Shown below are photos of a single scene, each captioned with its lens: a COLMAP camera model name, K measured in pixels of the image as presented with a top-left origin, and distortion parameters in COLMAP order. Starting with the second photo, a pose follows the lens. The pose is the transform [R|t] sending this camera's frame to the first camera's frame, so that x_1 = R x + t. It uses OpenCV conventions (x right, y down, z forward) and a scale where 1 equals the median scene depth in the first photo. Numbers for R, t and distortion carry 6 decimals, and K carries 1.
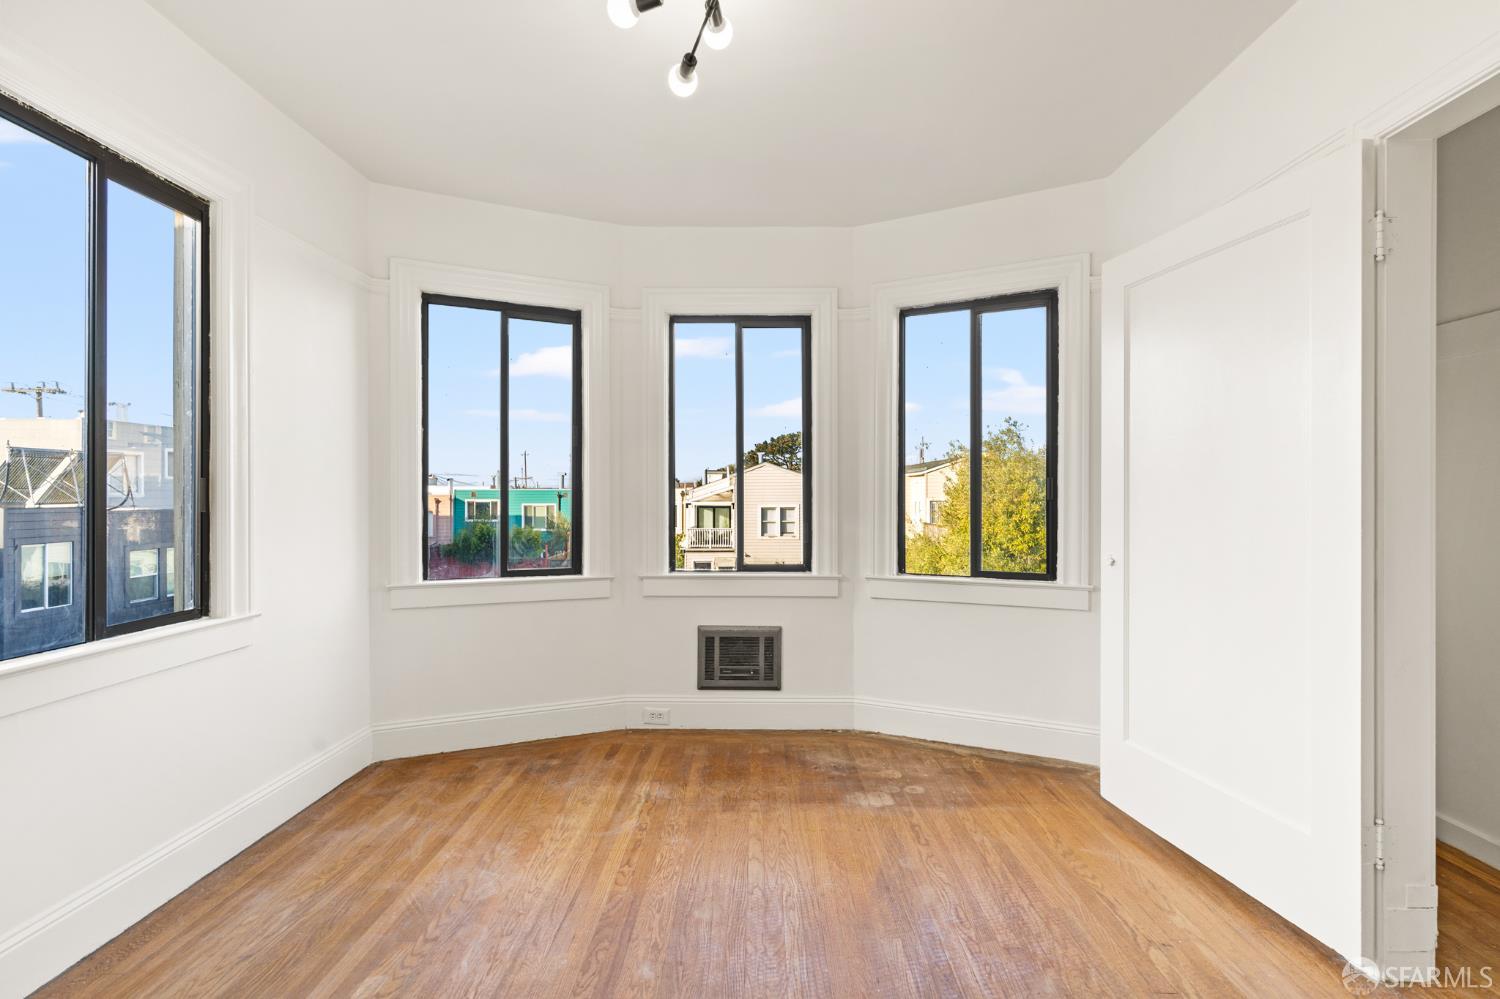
lens RADIAL K [[722.9, 0, 753.2], [0, 722.9, 492.9], [0, 0, 1]] dist [0.001178, 0.000046]
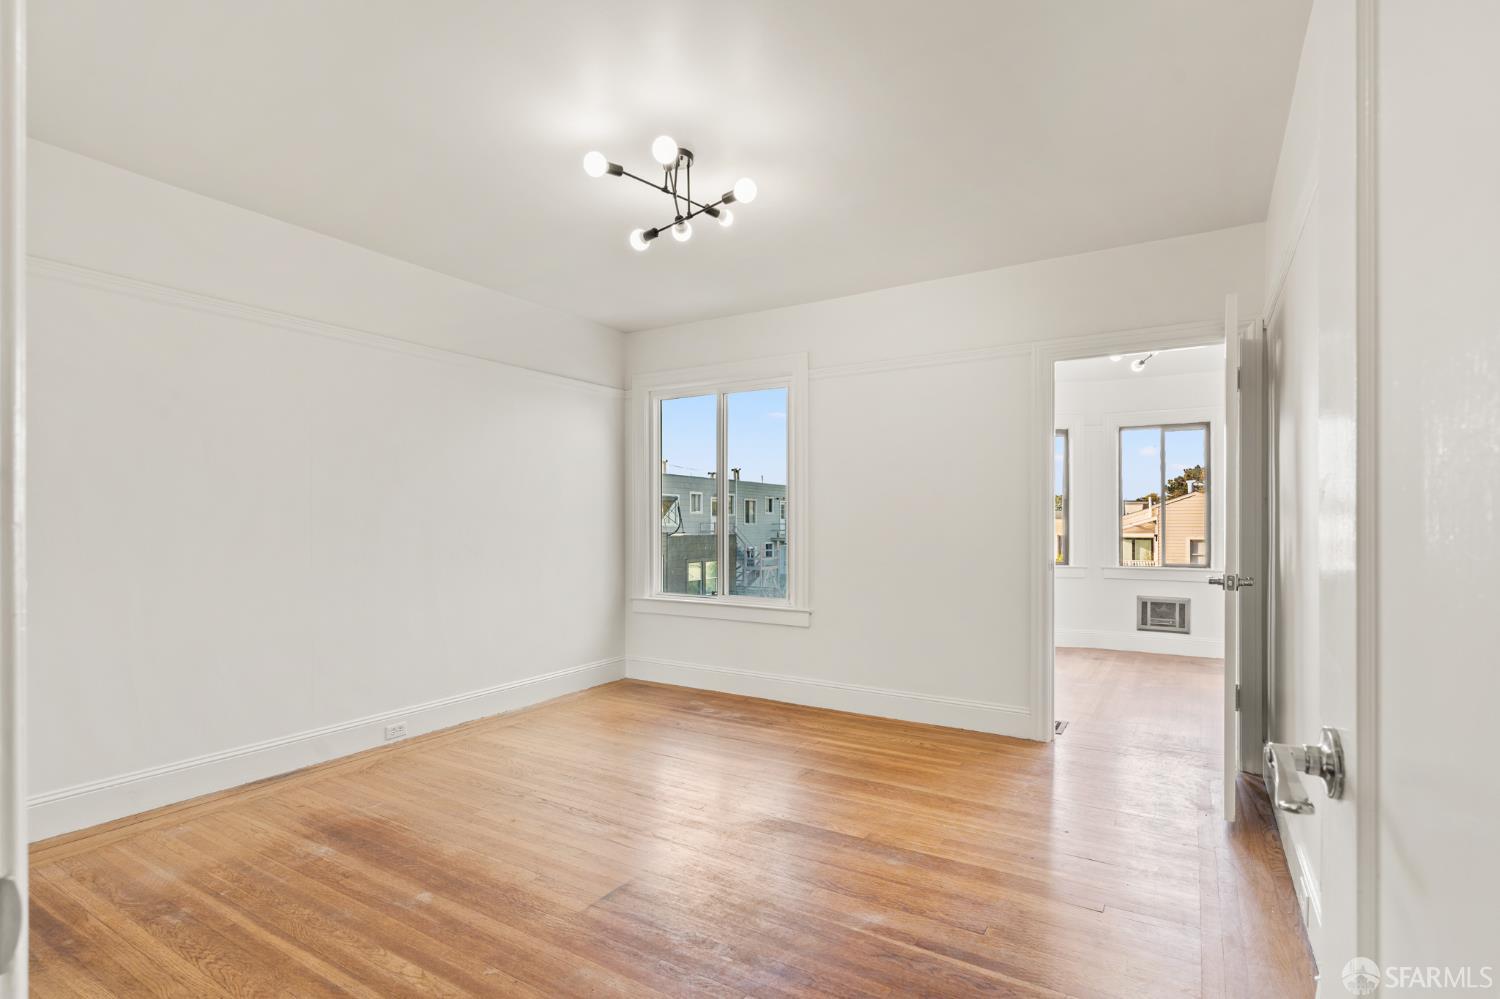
lens RADIAL K [[725.4, 0, 751.0], [0, 725.4, 521.7], [0, 0, 1]] dist [-0.001025, -0.000161]
pose [[0.859301, 0.000059, -0.511470, 0.023517], [-0.001793, 0.999994, -0.002896, 0.003986], [0.511466, 0.003406, 0.859296, -1.112074]]
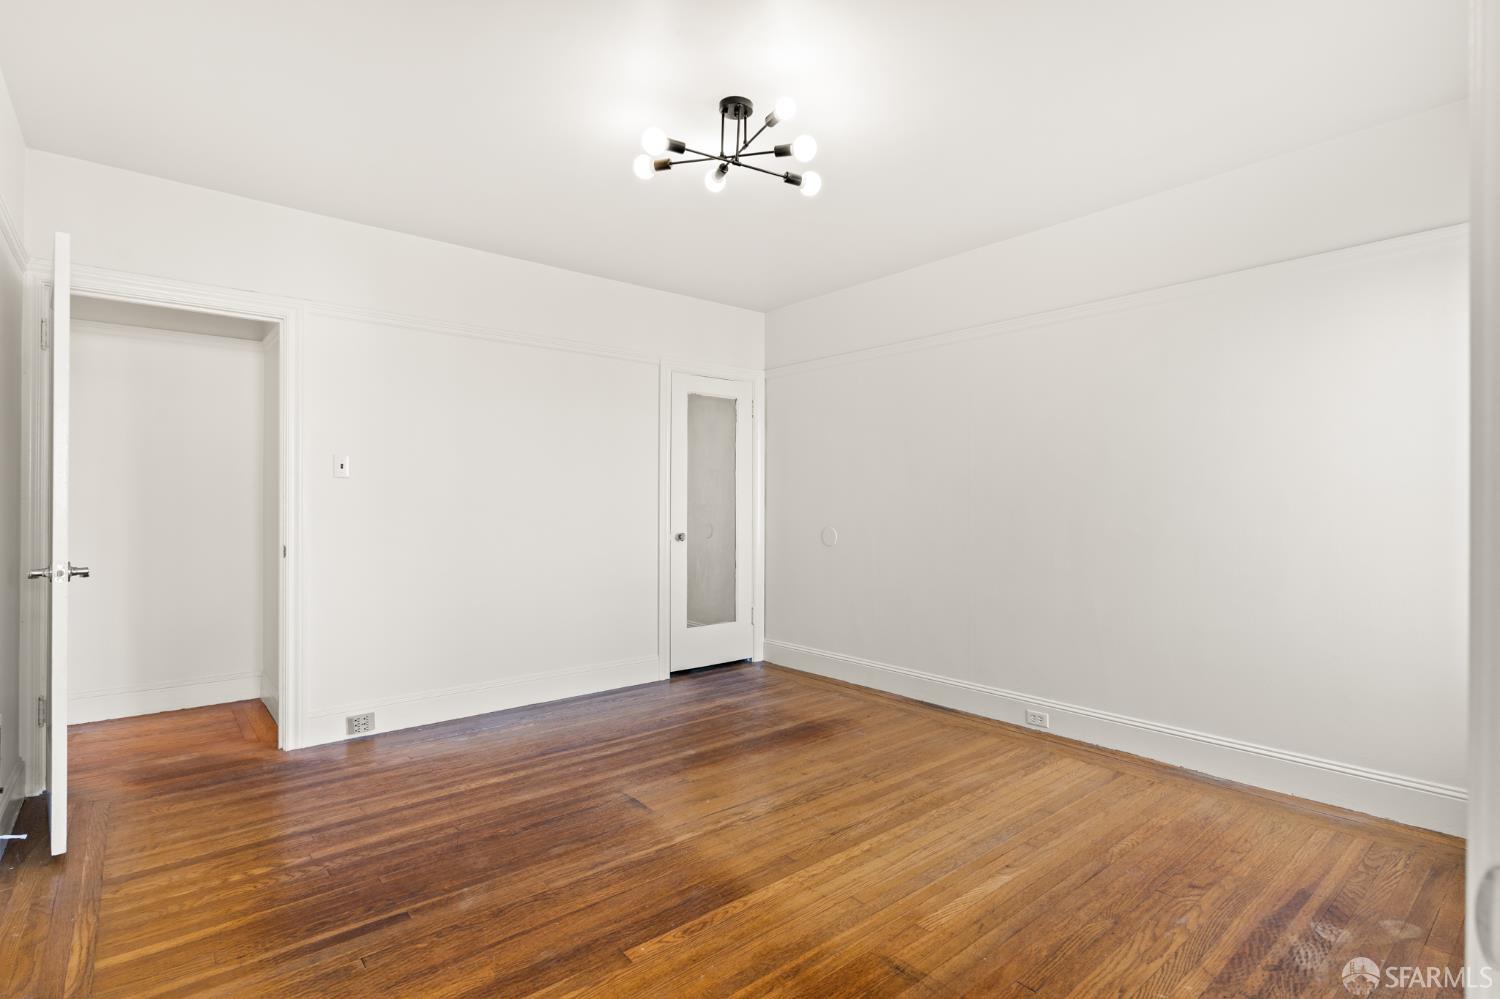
lens RADIAL K [[721.6, 0, 747.9], [0, 721.6, 500.6], [0, 0, 1]] dist [0.001620, 0.000276]
pose [[-0.759144, -0.002277, -0.650919, -0.003825], [-0.003298, 0.999994, 0.000348, -0.013976], [0.650914, 0.002411, -0.759147, 2.780408]]
